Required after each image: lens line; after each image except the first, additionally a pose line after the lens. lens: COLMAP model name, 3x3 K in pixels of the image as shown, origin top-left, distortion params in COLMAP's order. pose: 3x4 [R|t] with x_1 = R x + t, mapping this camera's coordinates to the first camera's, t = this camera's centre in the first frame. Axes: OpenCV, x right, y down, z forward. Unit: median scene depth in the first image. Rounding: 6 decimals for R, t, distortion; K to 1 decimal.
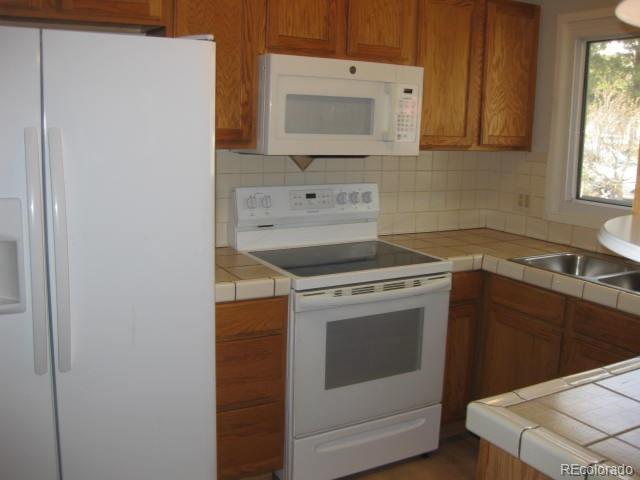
lens RADIAL K [[658.1, 0, 320.0], [0, 658.1, 240.0], [0, 0, 1]] dist [-0.139024, 0.034997]
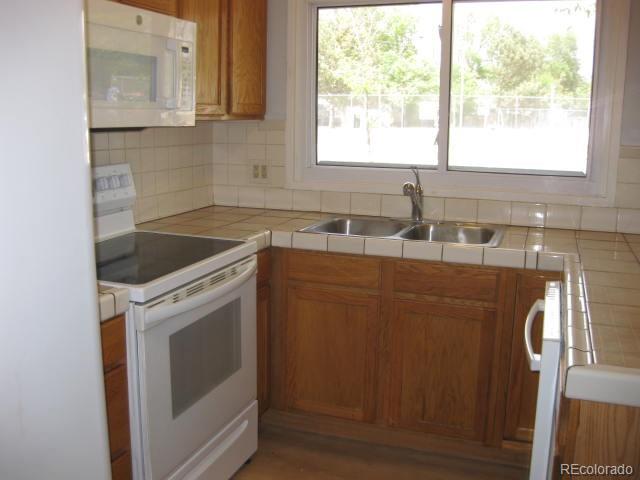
lens RADIAL K [[658.1, 0, 320.0], [0, 658.1, 240.0], [0, 0, 1]] dist [-0.139024, 0.034997]
pose [[0.770250, -0.134947, 0.623300, -0.277935], [0.119743, 0.990576, 0.066490, -0.017460], [-0.626399, 0.023422, 0.779151, 0.231449]]
